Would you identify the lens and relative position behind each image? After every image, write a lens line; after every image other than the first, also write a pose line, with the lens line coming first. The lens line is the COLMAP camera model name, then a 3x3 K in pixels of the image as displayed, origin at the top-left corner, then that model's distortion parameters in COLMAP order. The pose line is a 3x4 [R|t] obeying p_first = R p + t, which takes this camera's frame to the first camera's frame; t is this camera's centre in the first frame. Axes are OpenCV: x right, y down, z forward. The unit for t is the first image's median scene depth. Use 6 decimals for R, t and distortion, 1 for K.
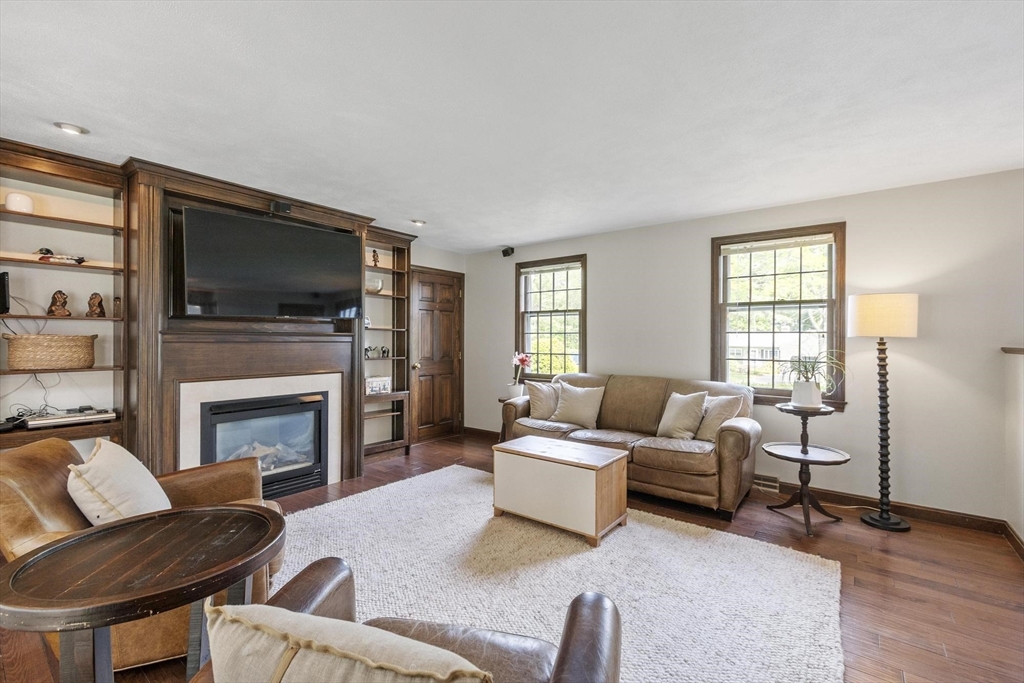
lens RADIAL K [[447.0, 0, 511.7], [0, 447.0, 338.2], [0, 0, 1]] dist [-0.000572, -0.000086]
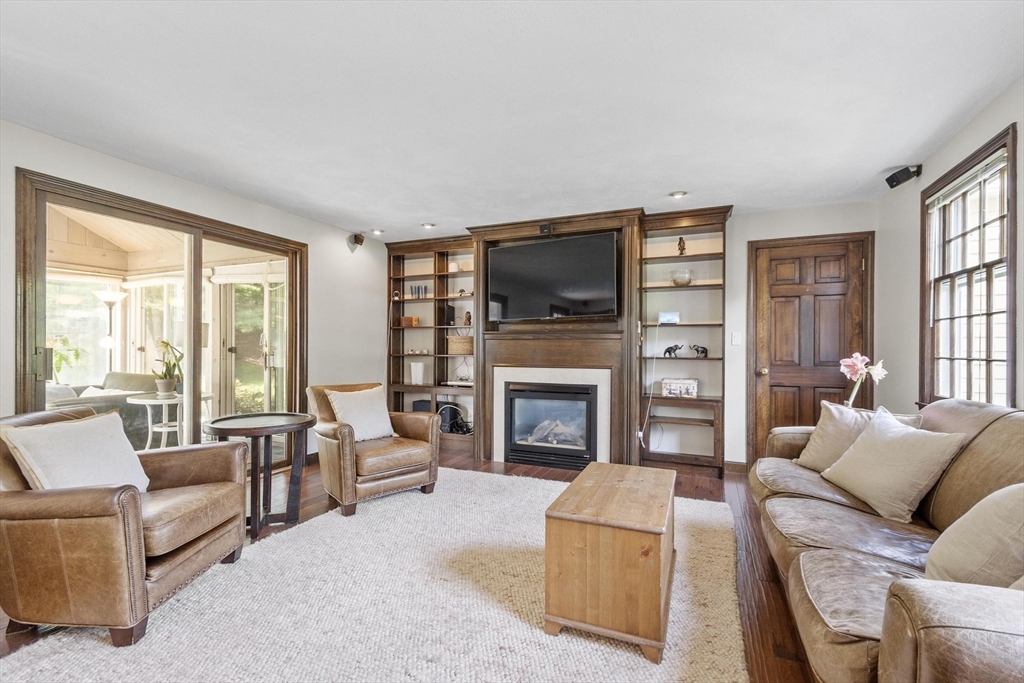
lens RADIAL K [[440.6, 0, 512.8], [0, 440.6, 347.9], [0, 0, 1]] dist [-0.001121, -0.000091]
pose [[0.254575, -0.002221, -0.967051, 0.554515], [-0.001670, 0.999995, -0.002736, 0.033262], [0.967052, 0.002311, 0.254570, 0.537940]]
